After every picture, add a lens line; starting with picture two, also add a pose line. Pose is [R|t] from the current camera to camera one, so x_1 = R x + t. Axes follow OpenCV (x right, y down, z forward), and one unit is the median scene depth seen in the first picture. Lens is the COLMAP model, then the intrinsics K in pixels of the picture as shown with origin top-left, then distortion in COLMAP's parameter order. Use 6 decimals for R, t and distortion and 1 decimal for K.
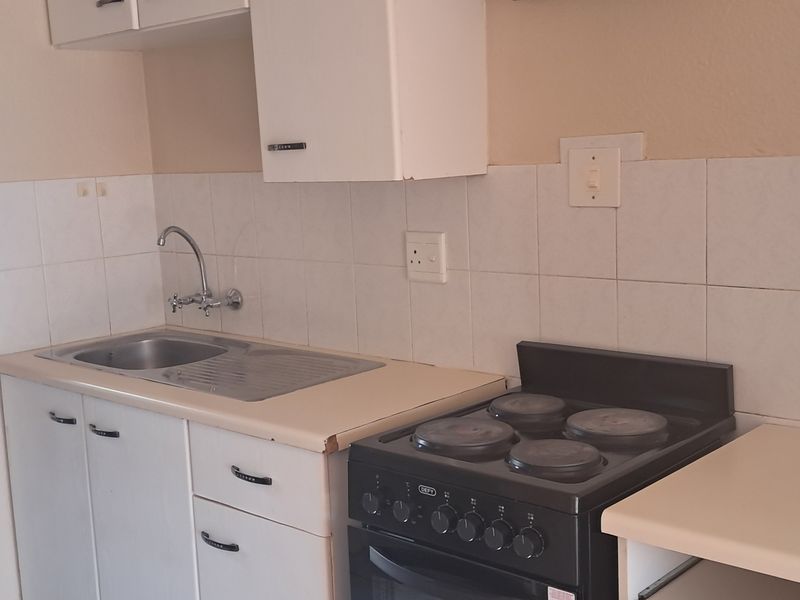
lens RADIAL K [[987.1, 0, 406.4], [0, 987.1, 289.4], [0, 0, 1]] dist [0.187107, -0.585934]
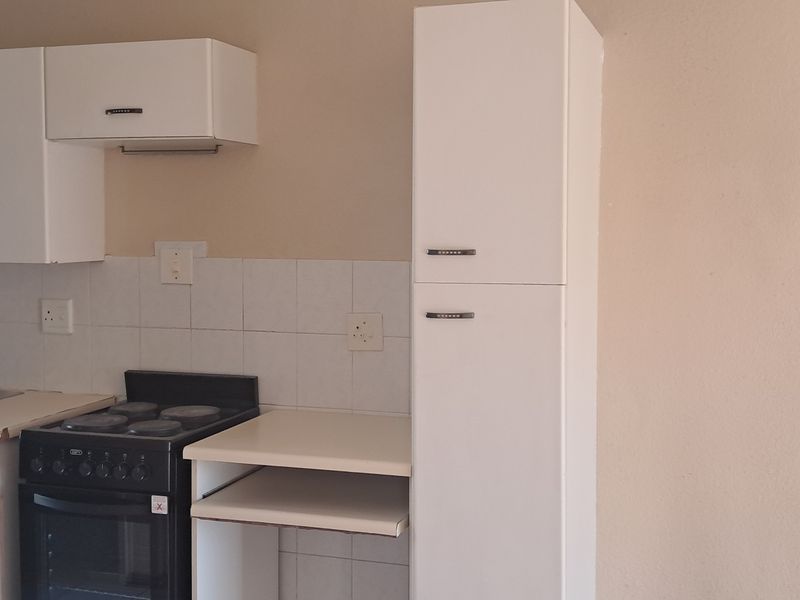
lens RADIAL K [[987.1, 0, 406.4], [0, 987.1, 289.4], [0, 0, 1]] dist [0.187107, -0.585934]
pose [[0.909128, 0.015470, 0.416230, -0.138267], [0.017492, 0.997010, -0.075263, 0.051585], [-0.416150, 0.075704, 0.906139, -0.594217]]
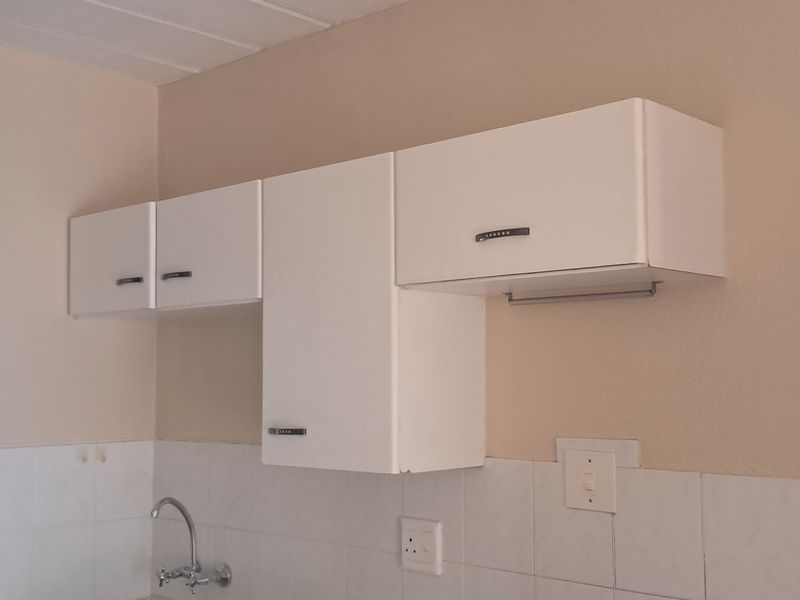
lens RADIAL K [[987.1, 0, 406.4], [0, 987.1, 289.4], [0, 0, 1]] dist [0.187107, -0.585934]
pose [[0.999183, 0.039411, -0.008981, 0.004627], [-0.040420, 0.972884, -0.227734, -0.060051], [-0.000237, 0.227911, 0.973682, -0.022113]]
